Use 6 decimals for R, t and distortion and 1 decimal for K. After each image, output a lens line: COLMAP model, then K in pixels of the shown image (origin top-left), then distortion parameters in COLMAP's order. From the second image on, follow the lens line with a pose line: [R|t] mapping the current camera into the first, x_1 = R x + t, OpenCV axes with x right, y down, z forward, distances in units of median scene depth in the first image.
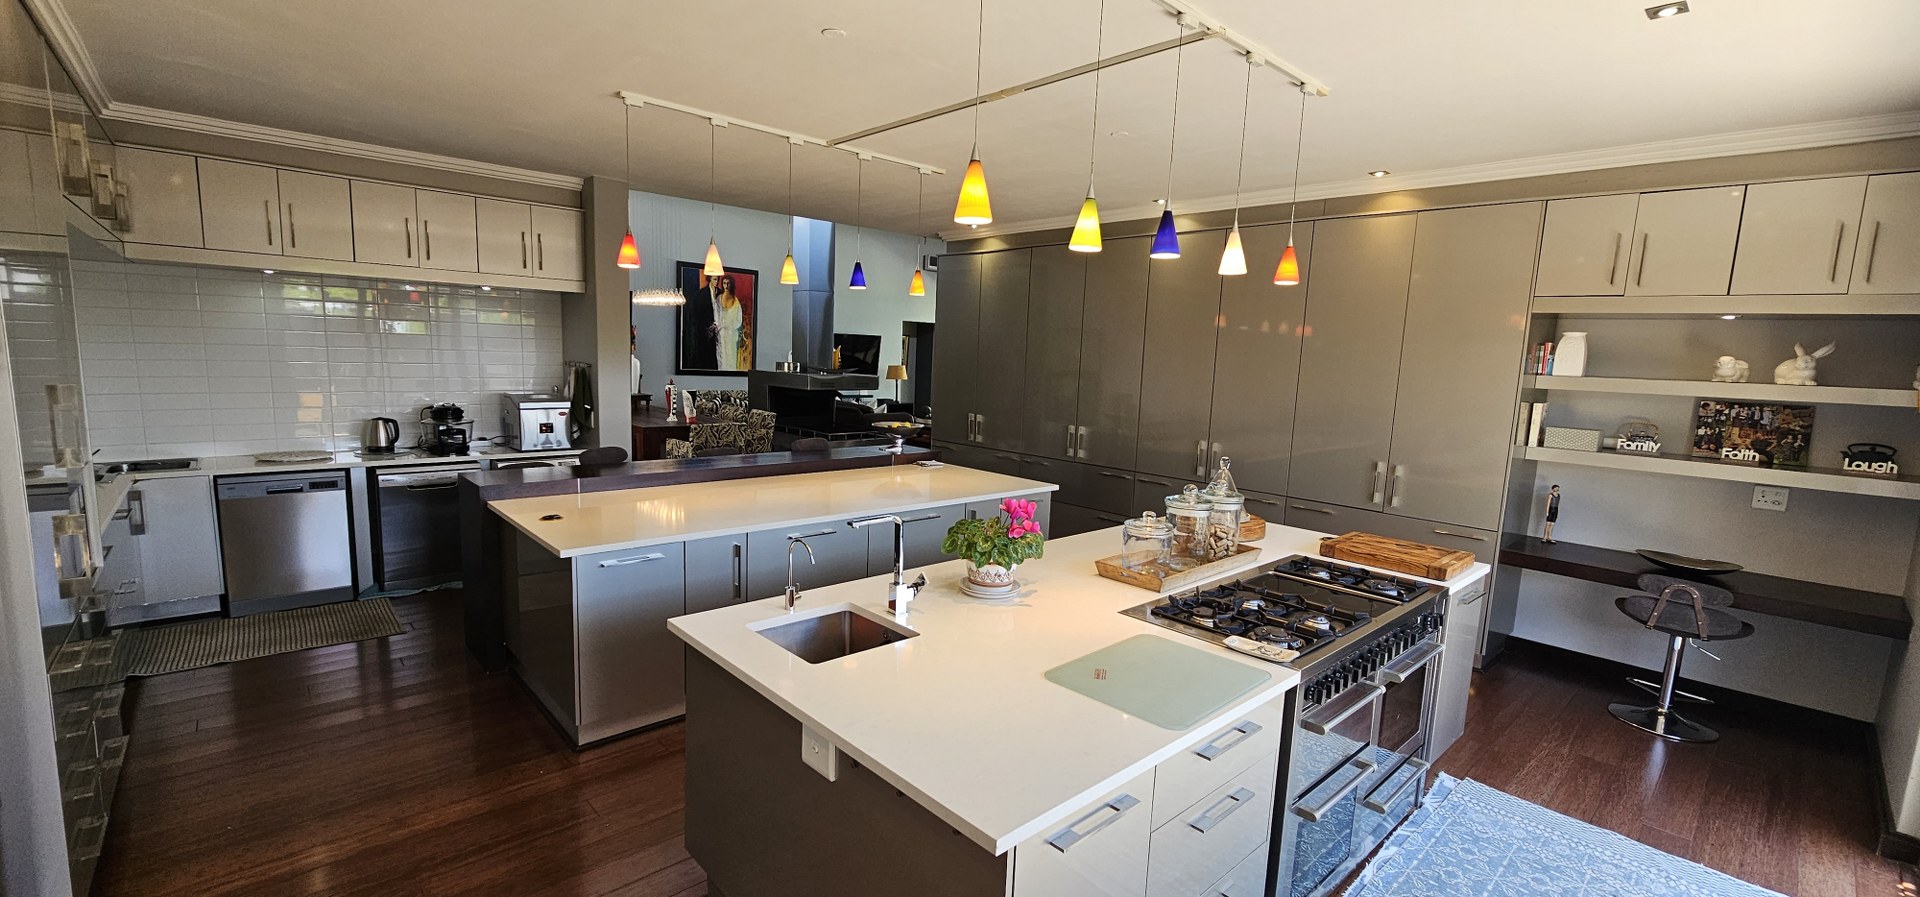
lens RADIAL K [[780.8, 0, 947.2], [0, 780.8, 459.5], [0, 0, 1]] dist [-0.004536, -0.000907]
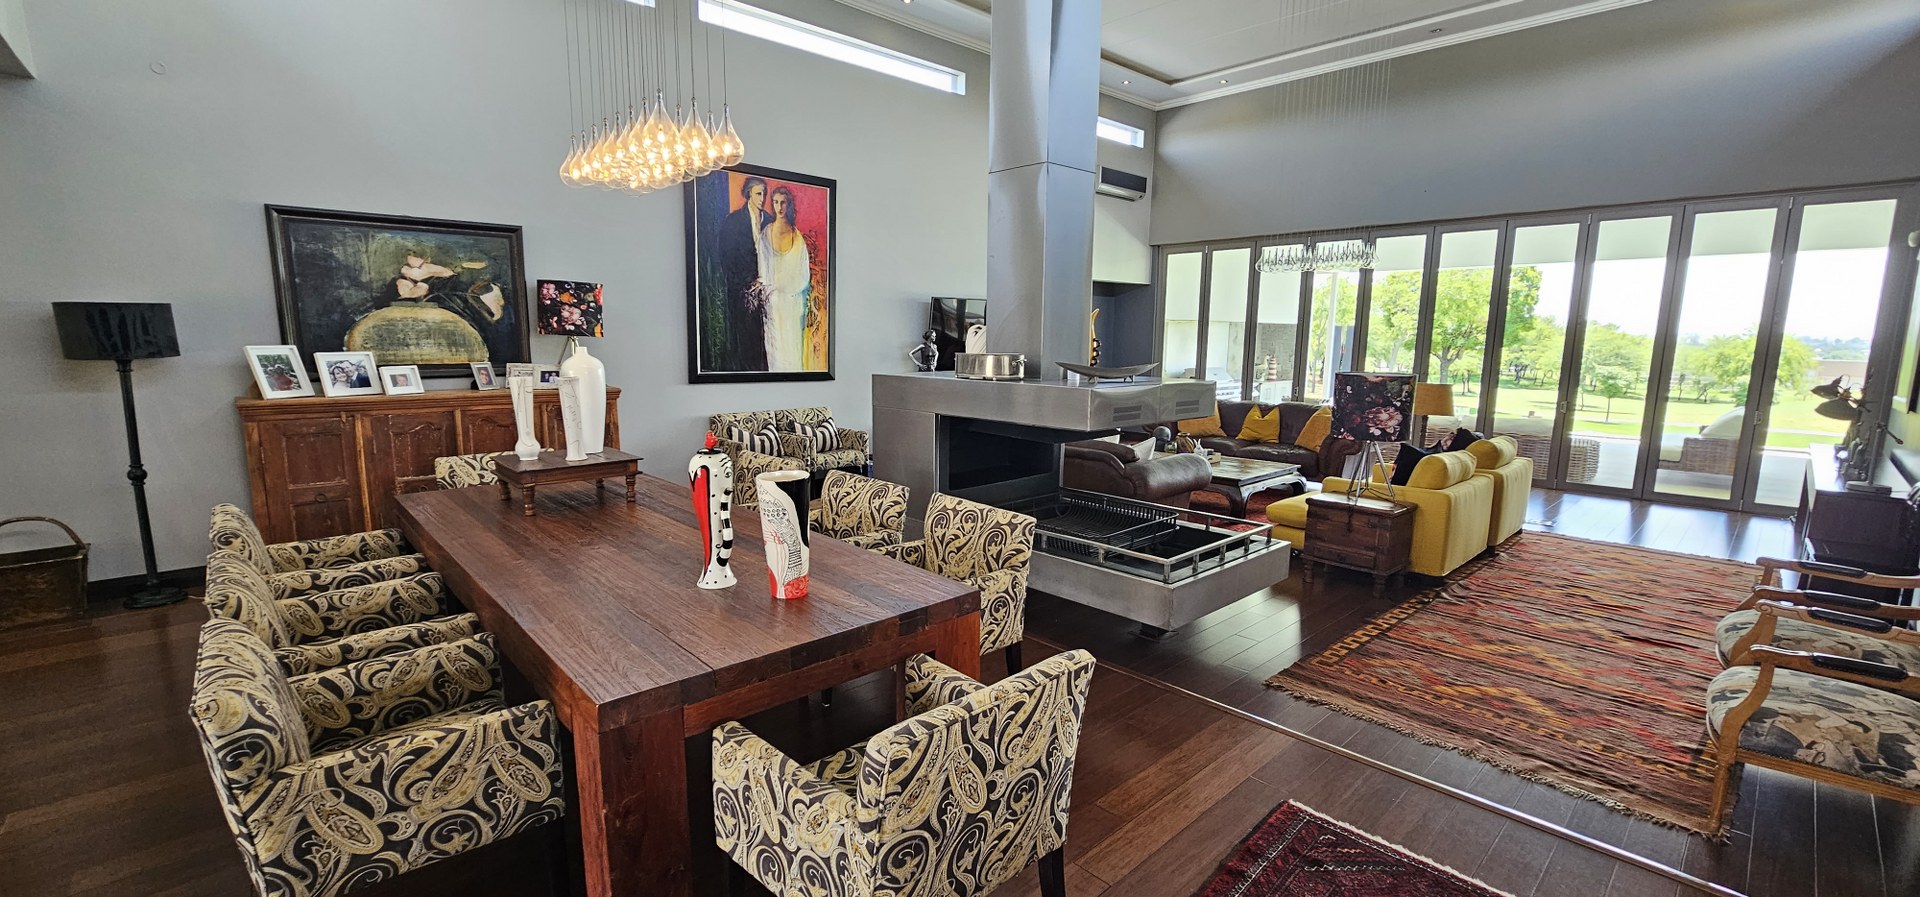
lens RADIAL K [[780.8, 0, 947.2], [0, 780.8, 459.5], [0, 0, 1]] dist [-0.004536, -0.000907]
pose [[0.999546, -0.029967, 0.003068, -0.176343], [0.029901, 0.999356, 0.019858, -0.062021], [-0.003661, -0.019758, 0.999798, 0.473435]]
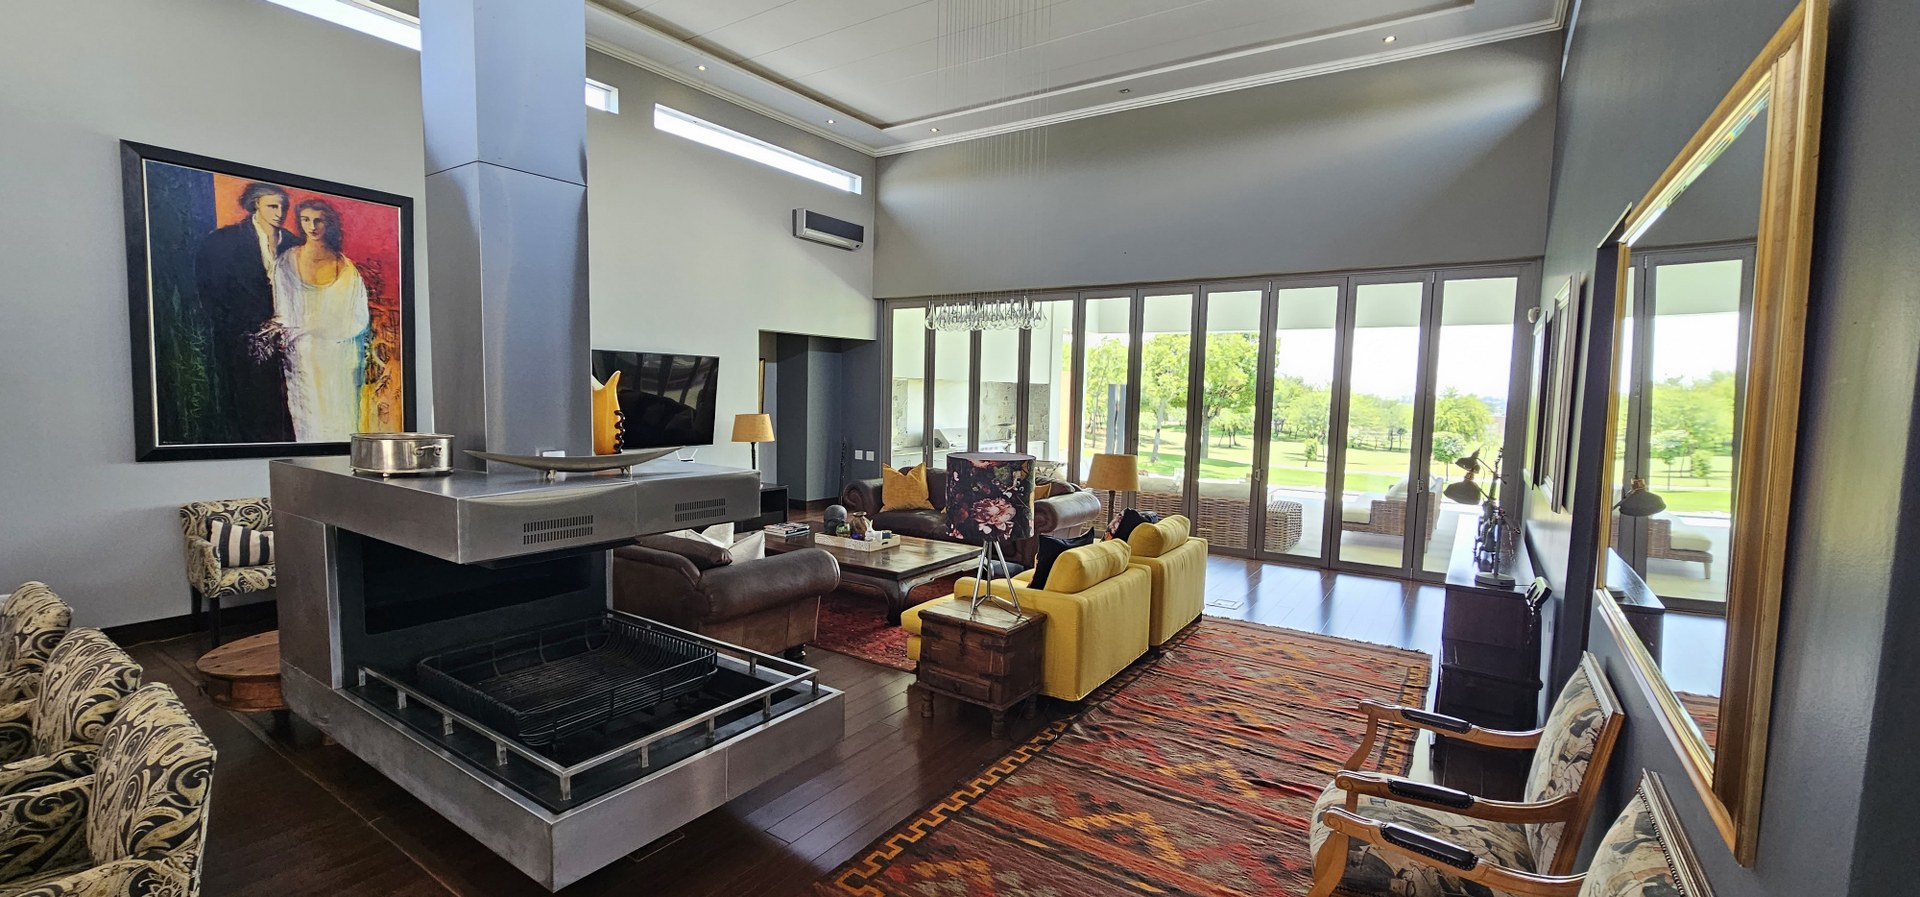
lens RADIAL K [[780.8, 0, 947.2], [0, 780.8, 459.5], [0, 0, 1]] dist [-0.004536, -0.000907]
pose [[0.973243, -0.036042, 0.226935, -0.065541], [0.045594, 0.998275, -0.036989, -0.076205], [-0.225210, 0.046347, 0.973207, 0.546859]]
